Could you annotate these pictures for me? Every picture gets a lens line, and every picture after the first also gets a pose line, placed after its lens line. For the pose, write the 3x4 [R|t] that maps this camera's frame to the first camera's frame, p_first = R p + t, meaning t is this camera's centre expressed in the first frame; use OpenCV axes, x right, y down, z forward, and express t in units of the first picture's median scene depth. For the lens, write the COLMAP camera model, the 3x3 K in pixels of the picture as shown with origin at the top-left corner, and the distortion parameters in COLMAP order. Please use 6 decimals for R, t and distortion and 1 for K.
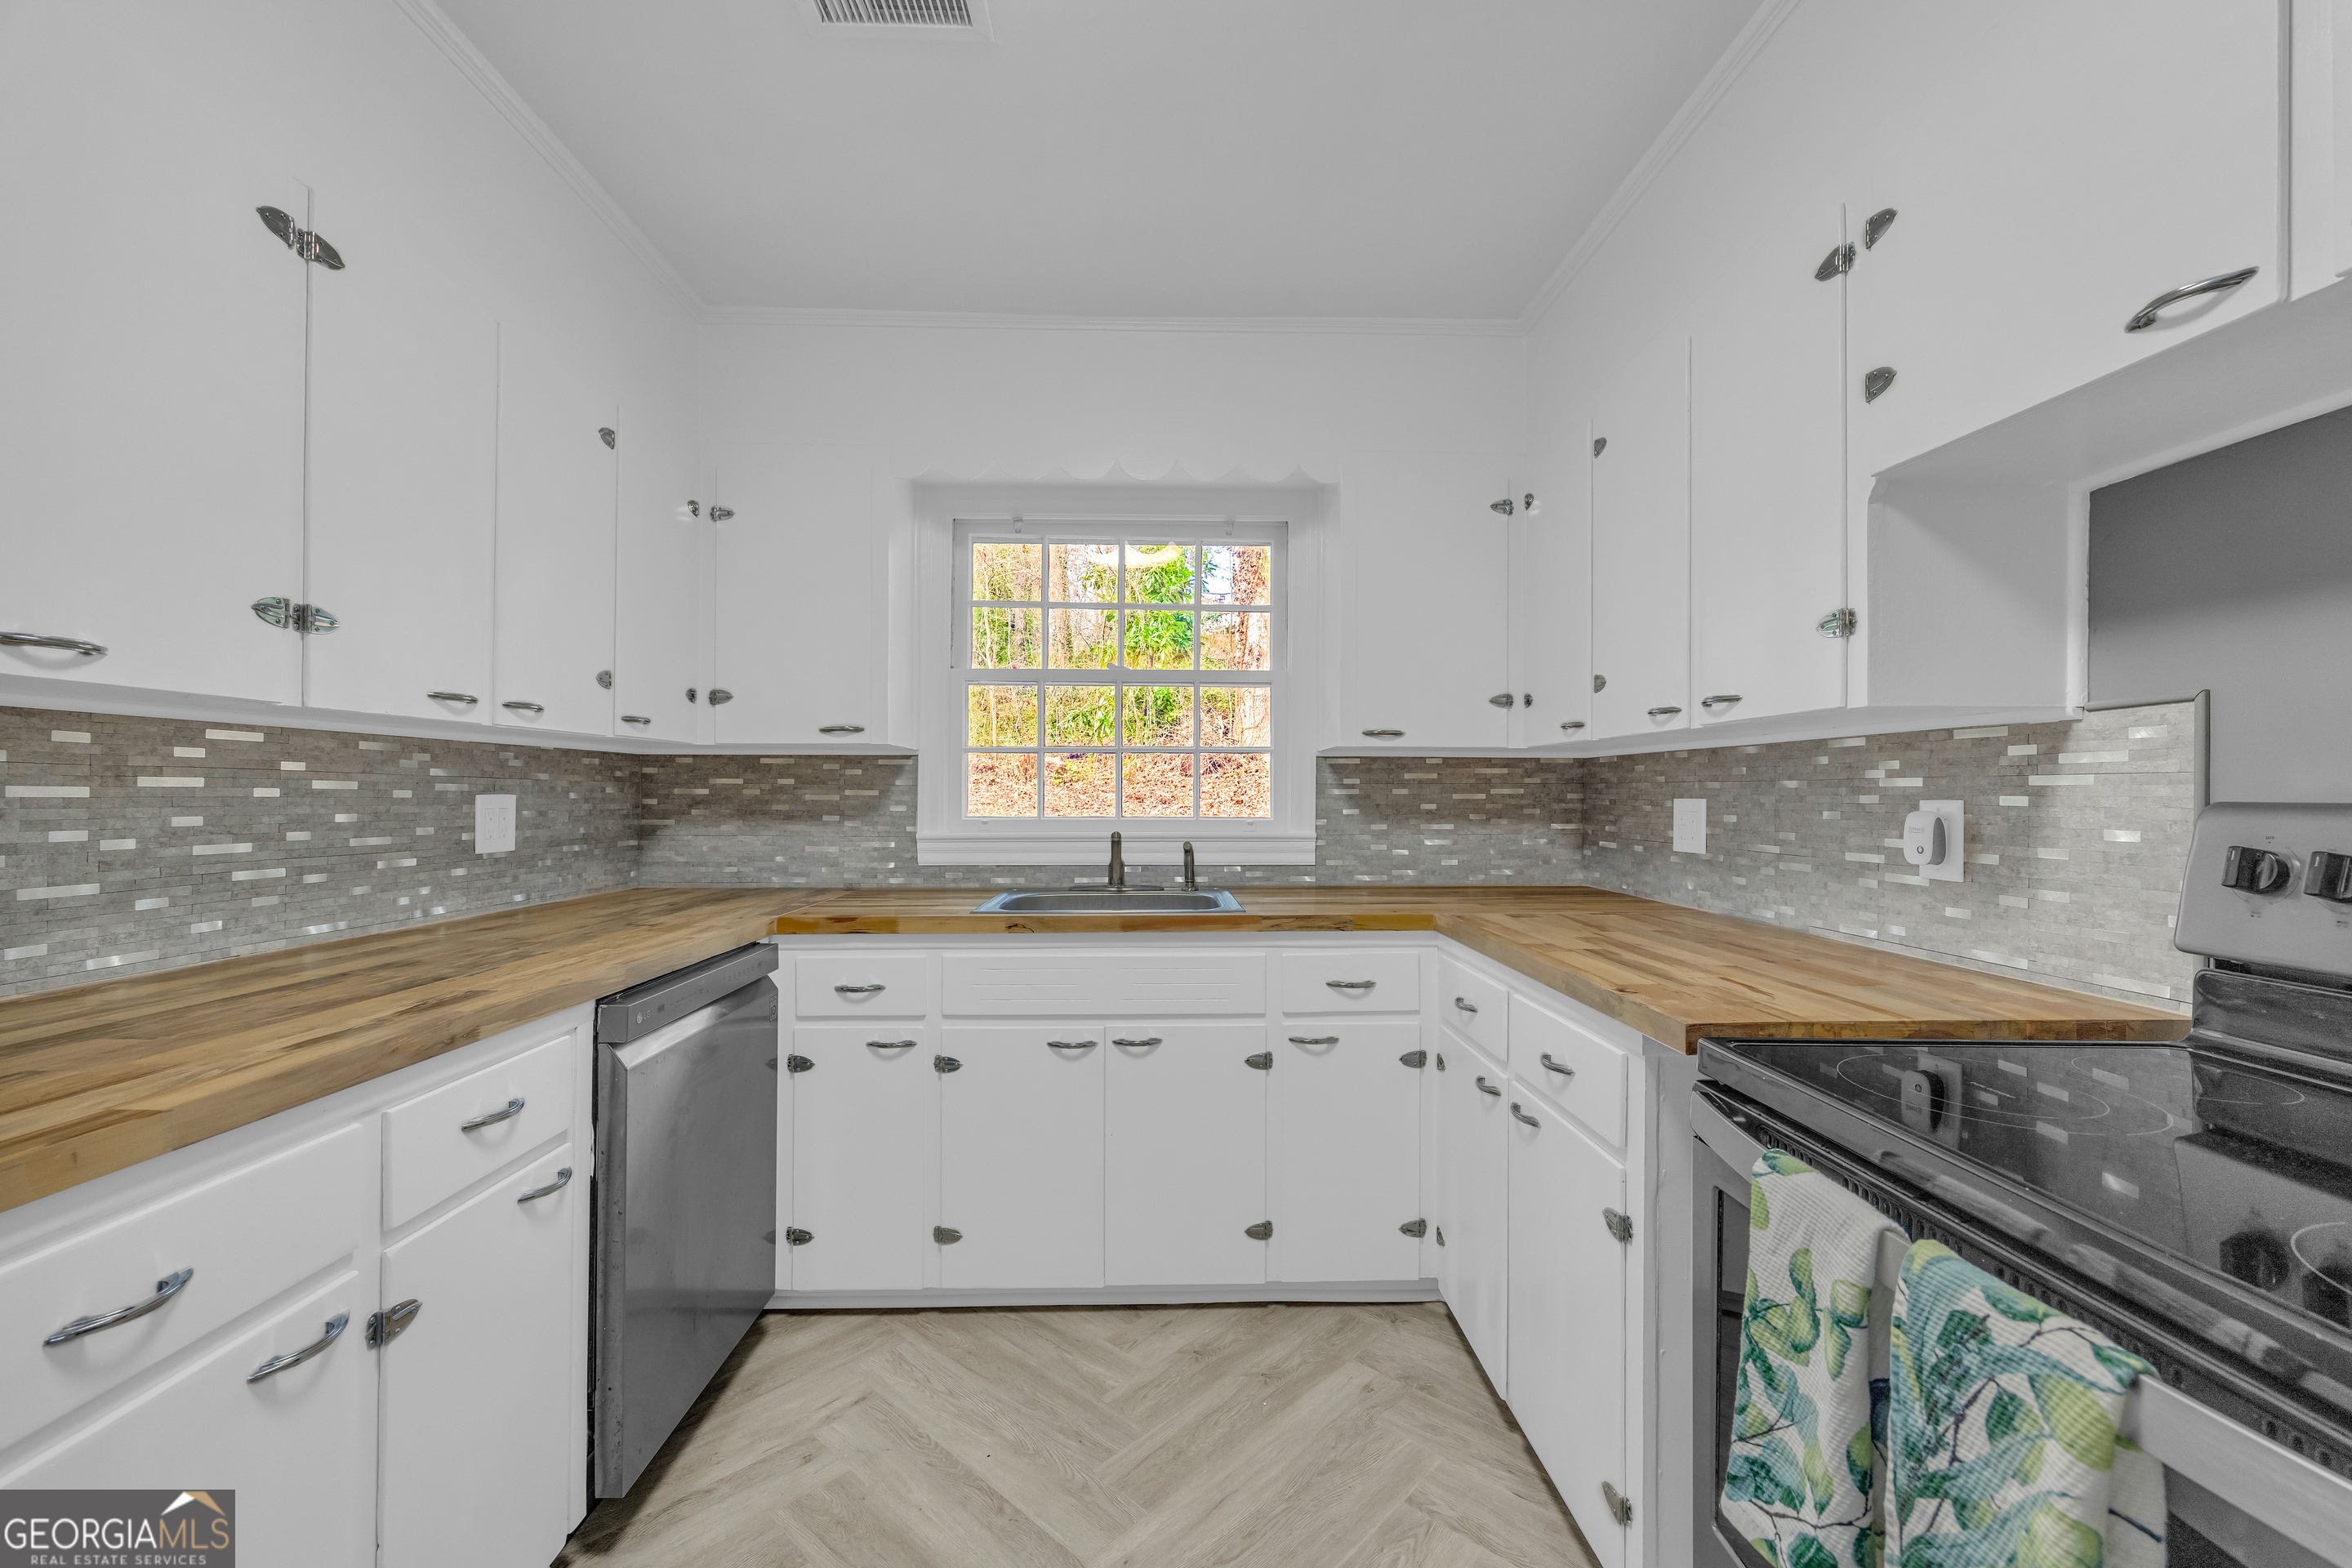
lens RADIAL K [[972.8, 0, 1172.4], [0, 972.8, 790.6], [0, 0, 1]] dist [-0.003302, -0.000106]
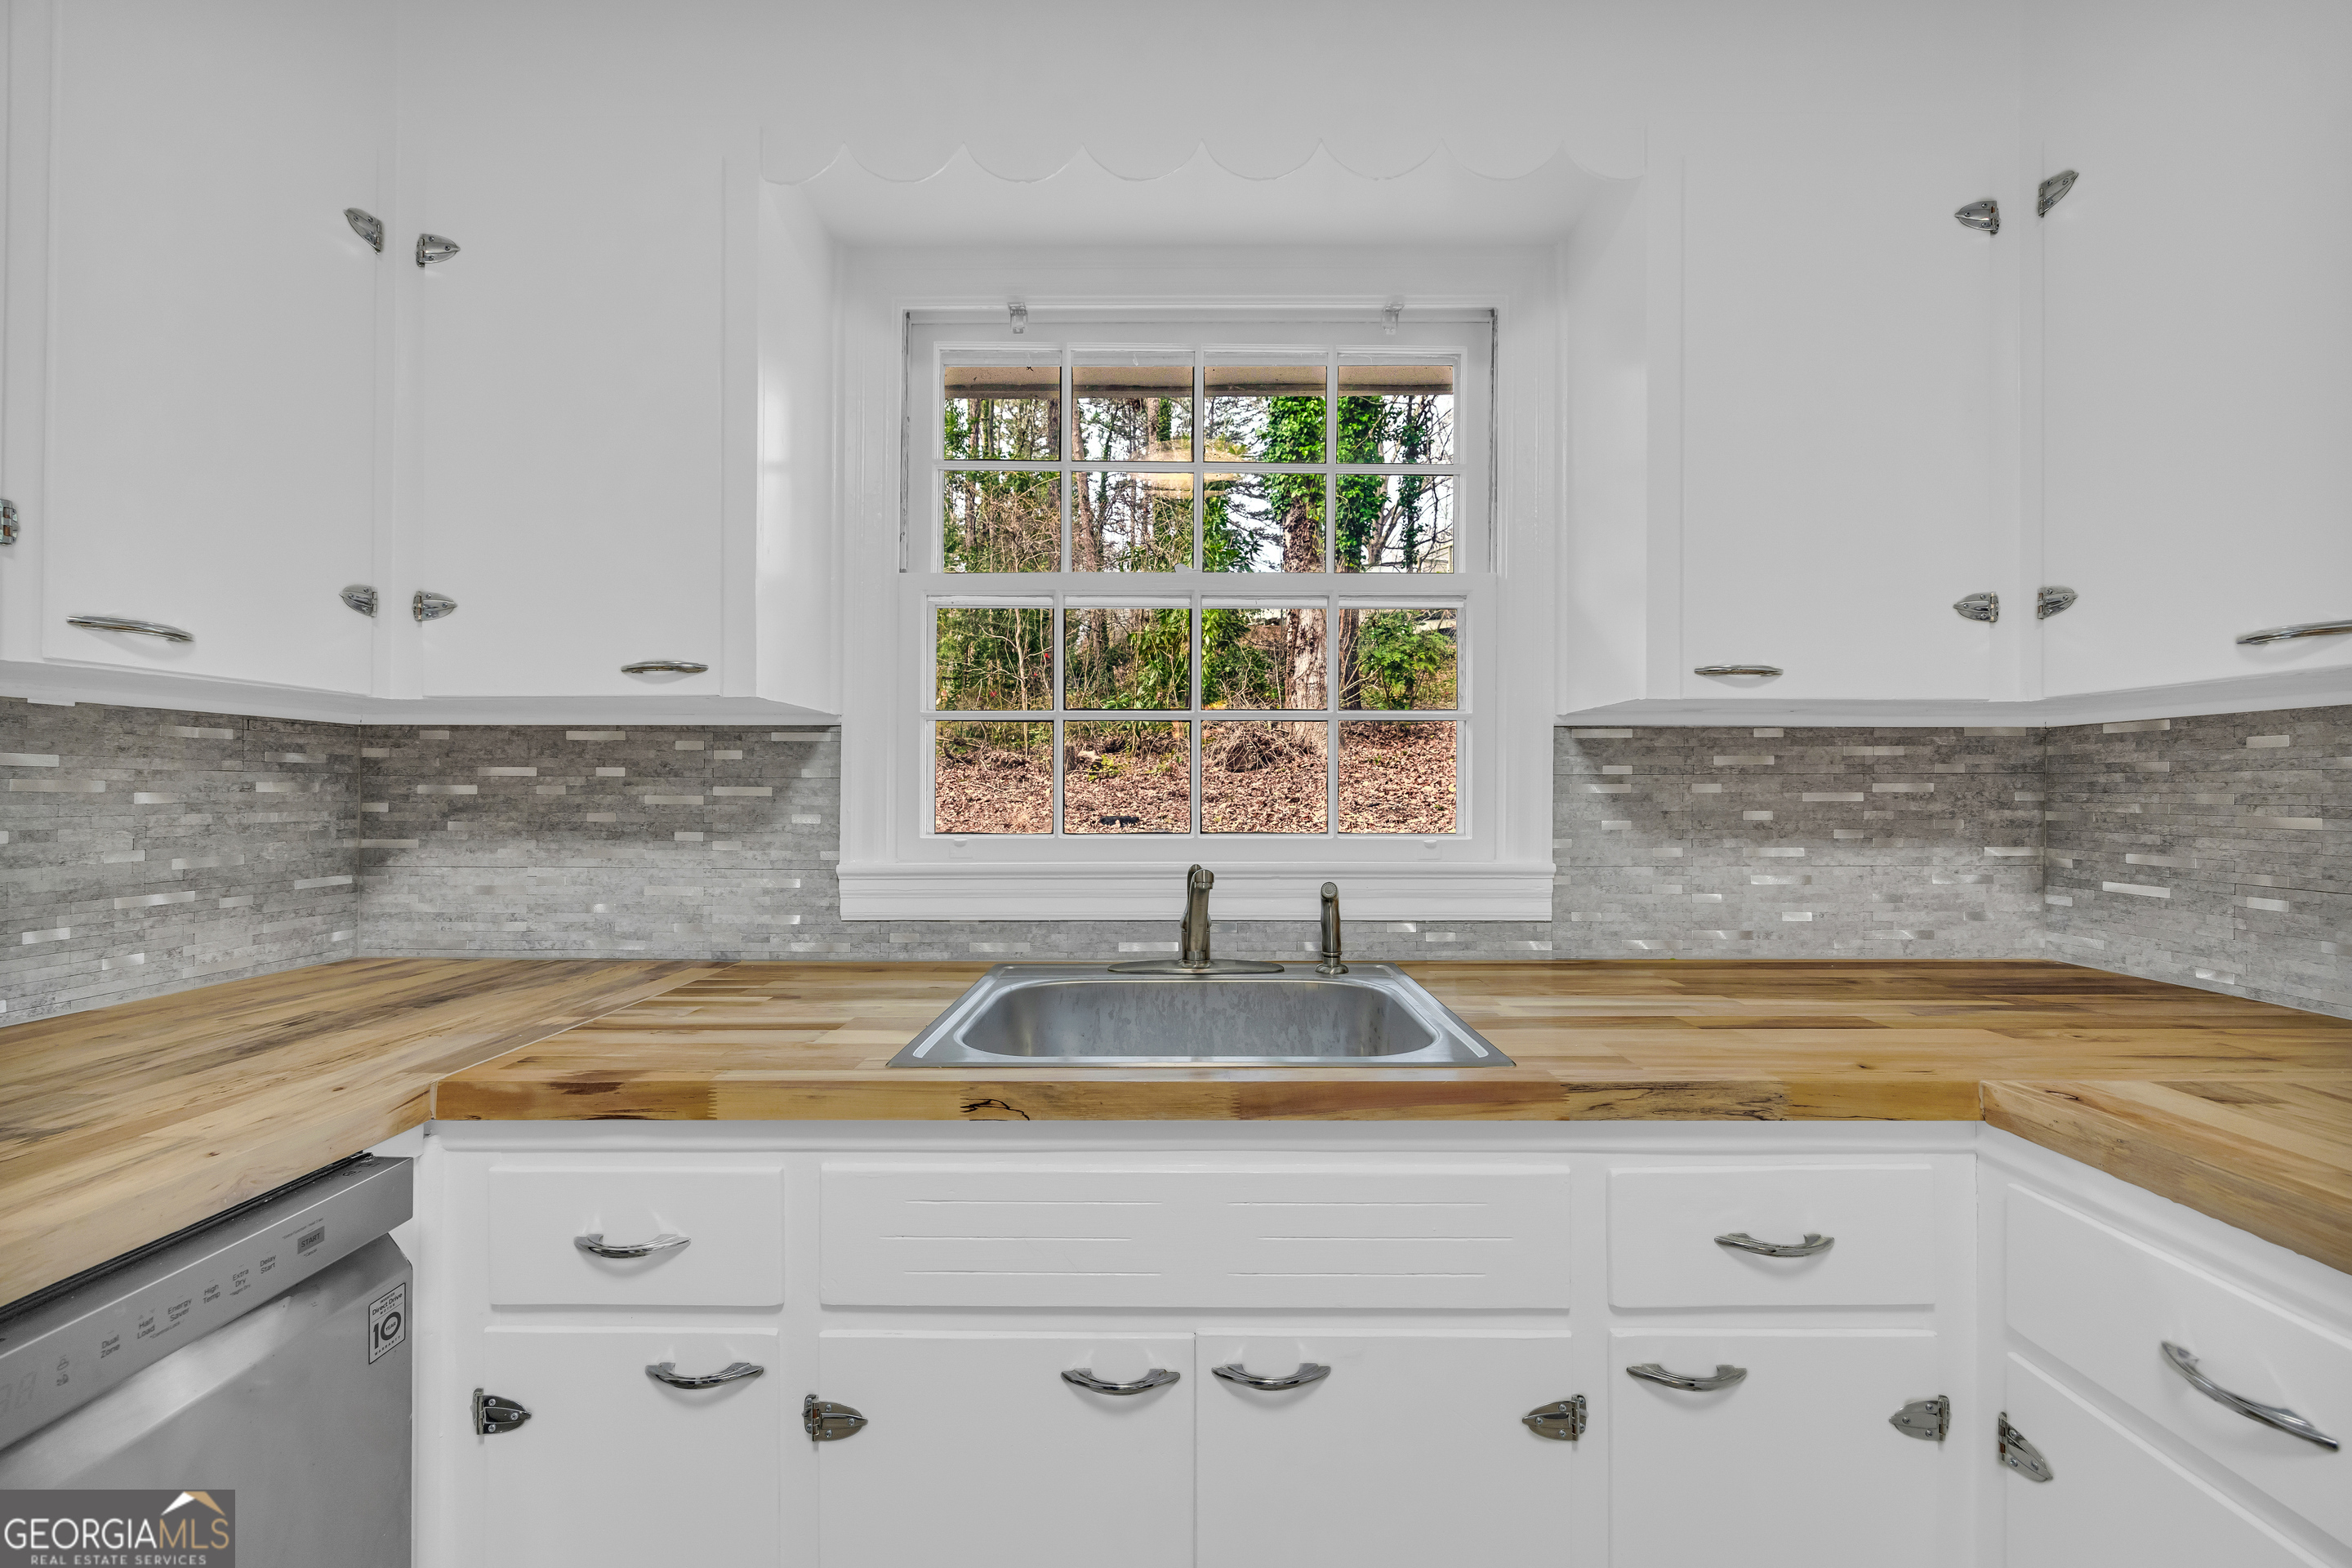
lens RADIAL K [[972.8, 0, 1184.1], [0, 972.8, 787.9], [0, 0, 1]] dist [-0.003302, -0.000106]
pose [[0.999699, -0.001033, -0.024514, -0.049341], [0.001052, 0.999999, 0.000760, -0.000100], [0.024513, -0.000785, 0.999699, 0.442539]]
